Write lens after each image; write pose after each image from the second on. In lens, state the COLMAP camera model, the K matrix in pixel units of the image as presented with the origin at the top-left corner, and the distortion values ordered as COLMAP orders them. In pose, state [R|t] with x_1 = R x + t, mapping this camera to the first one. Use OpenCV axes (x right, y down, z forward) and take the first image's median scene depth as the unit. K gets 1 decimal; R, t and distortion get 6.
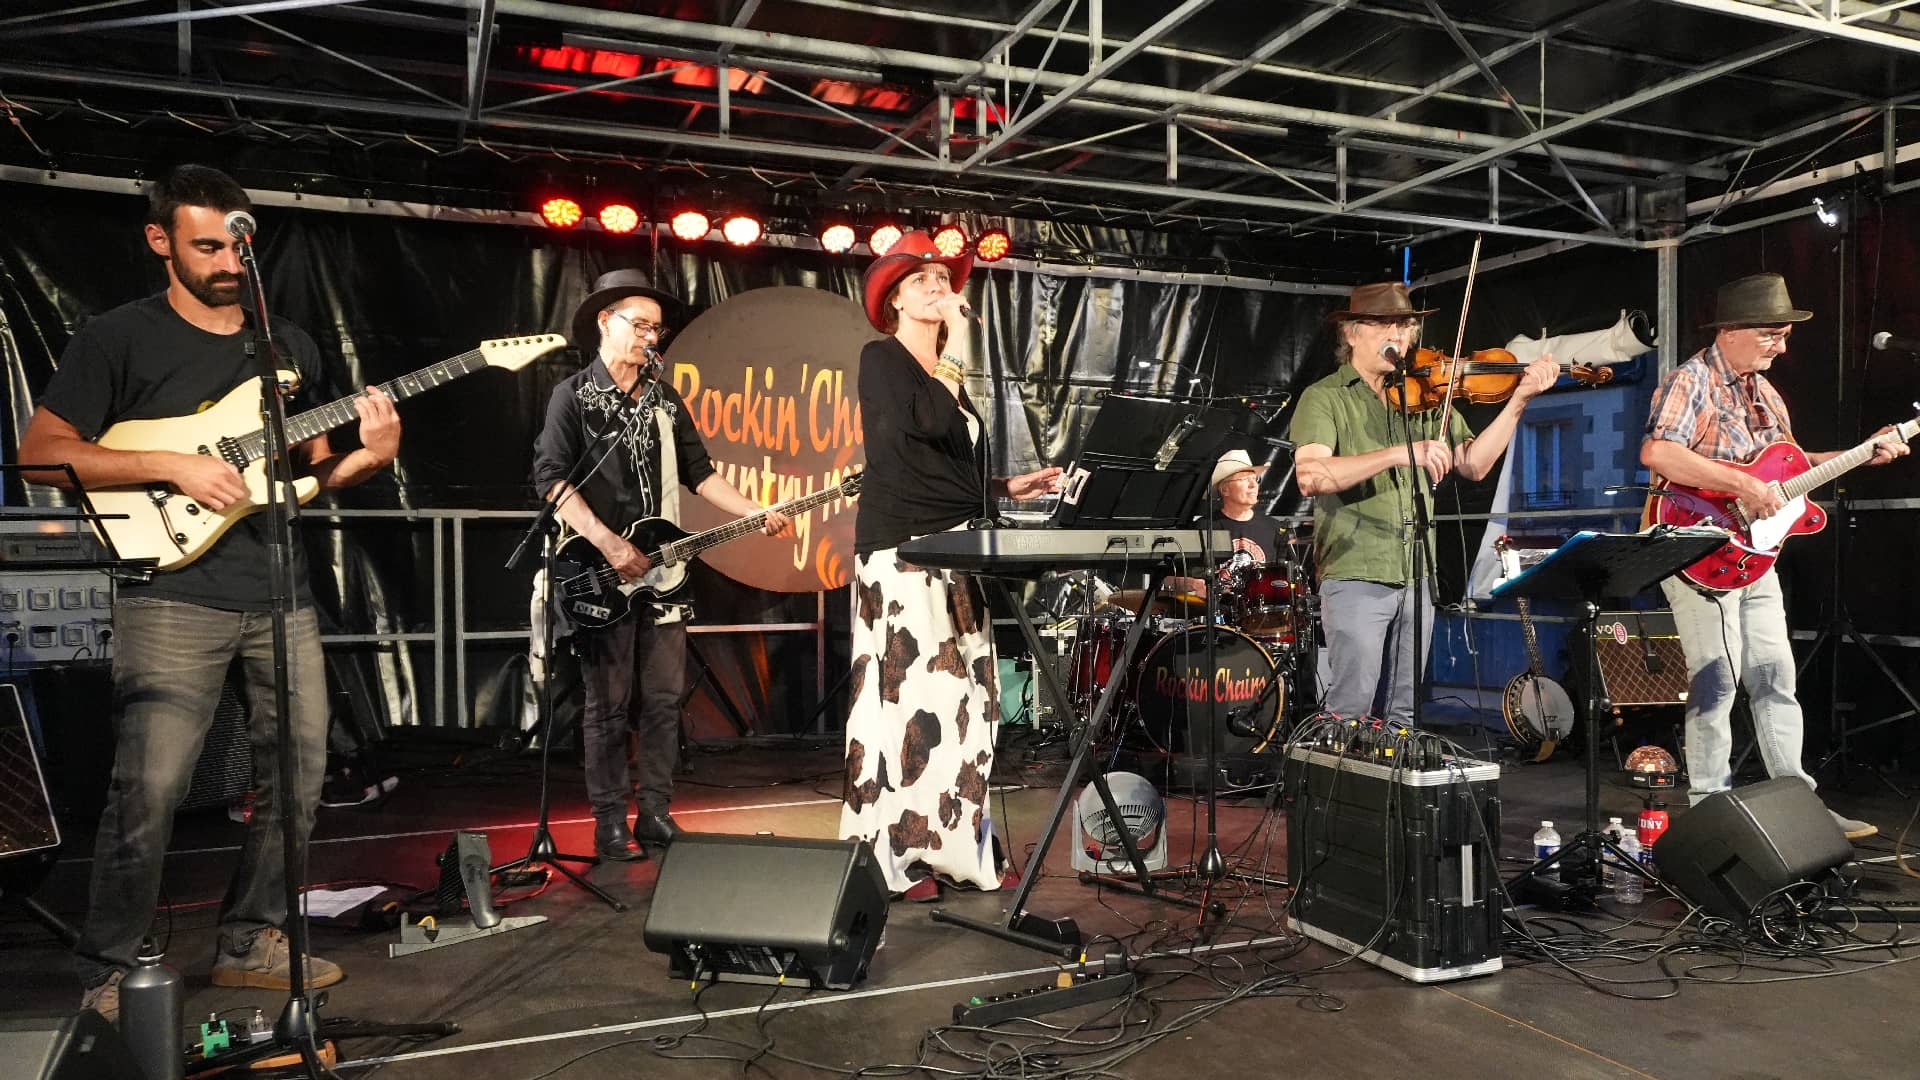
lens RADIAL K [[1373.4, 0, 1001.1], [0, 1373.4, 582.5], [0, 0, 1]] dist [-0.001203, -0.002254]
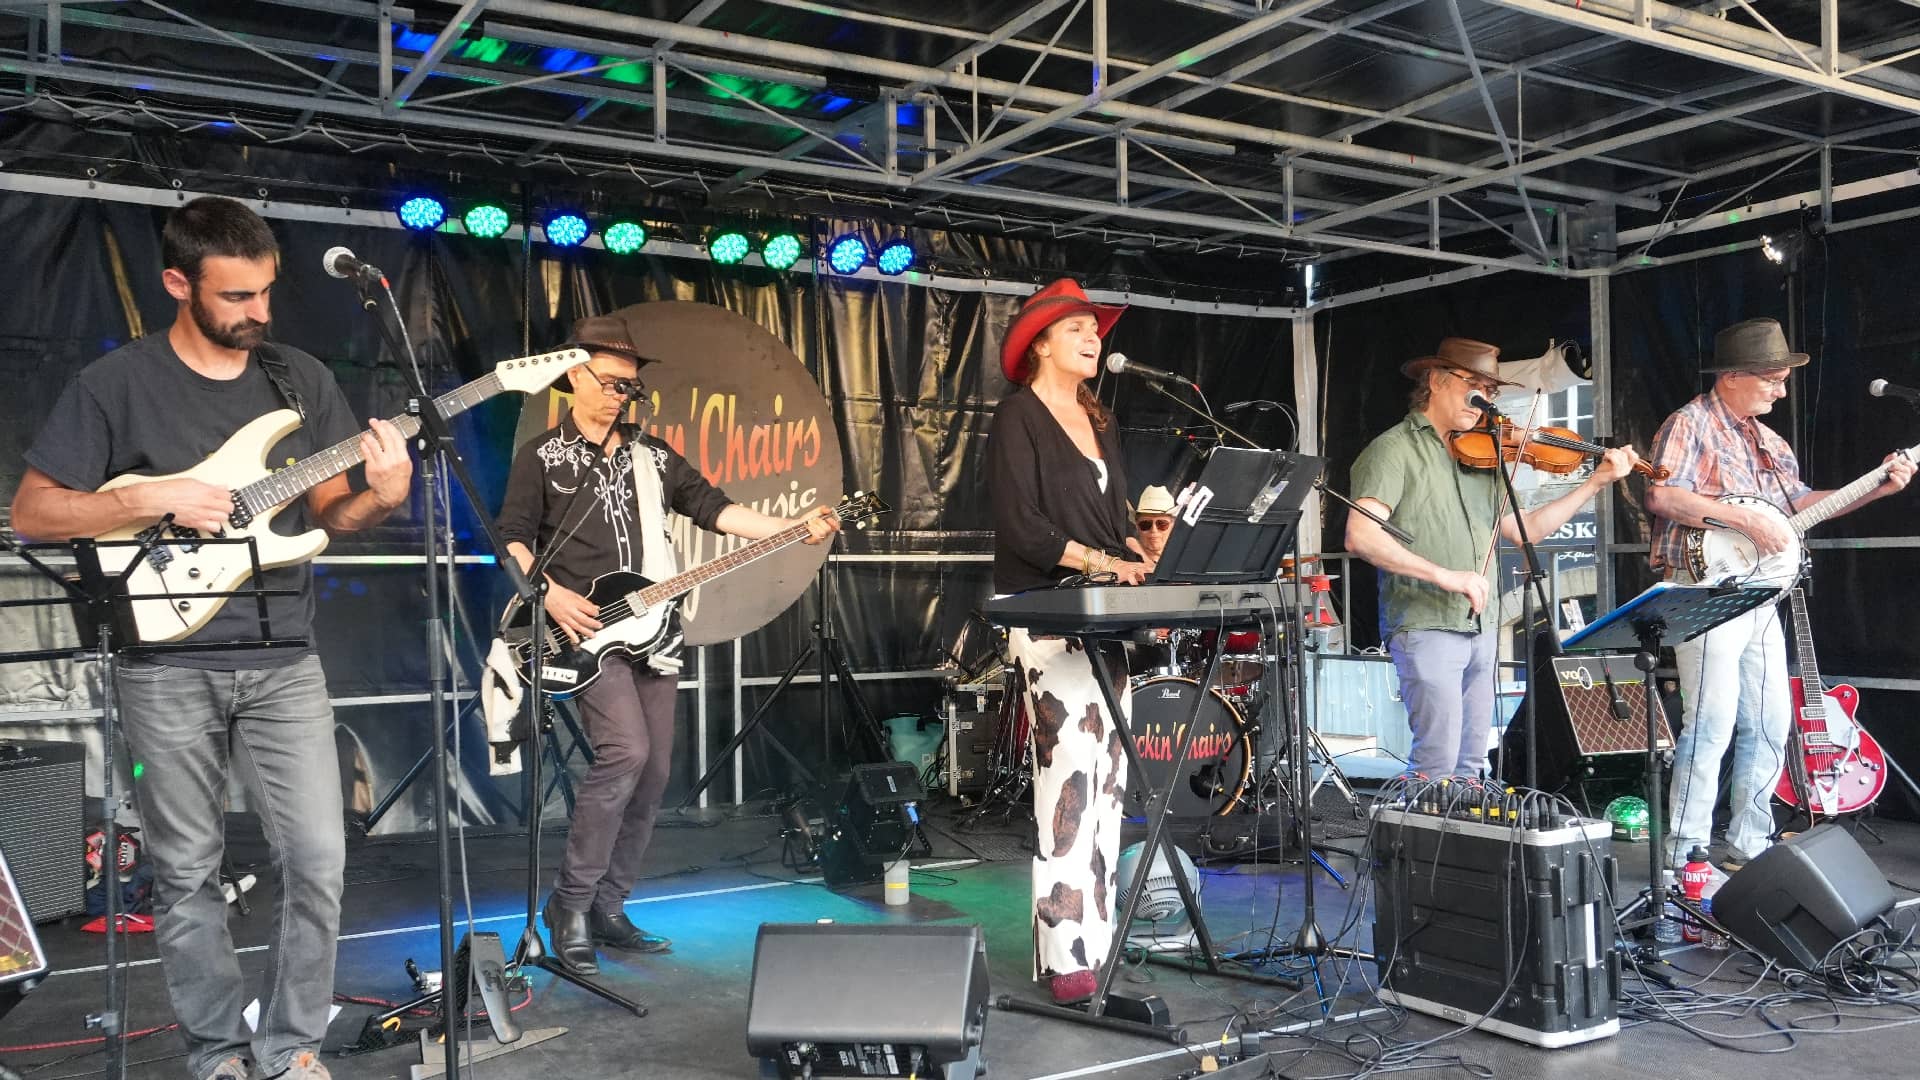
lens RADIAL K [[1581.8, 0, 982.9], [0, 1581.8, 553.3], [0, 0, 1]] dist [0.002925, 0.009383]
pose [[0.988801, -0.005230, 0.149148, -0.132527], [0.011555, 0.999069, -0.041575, -0.009499], [-0.148792, 0.042833, 0.987940, -0.035588]]
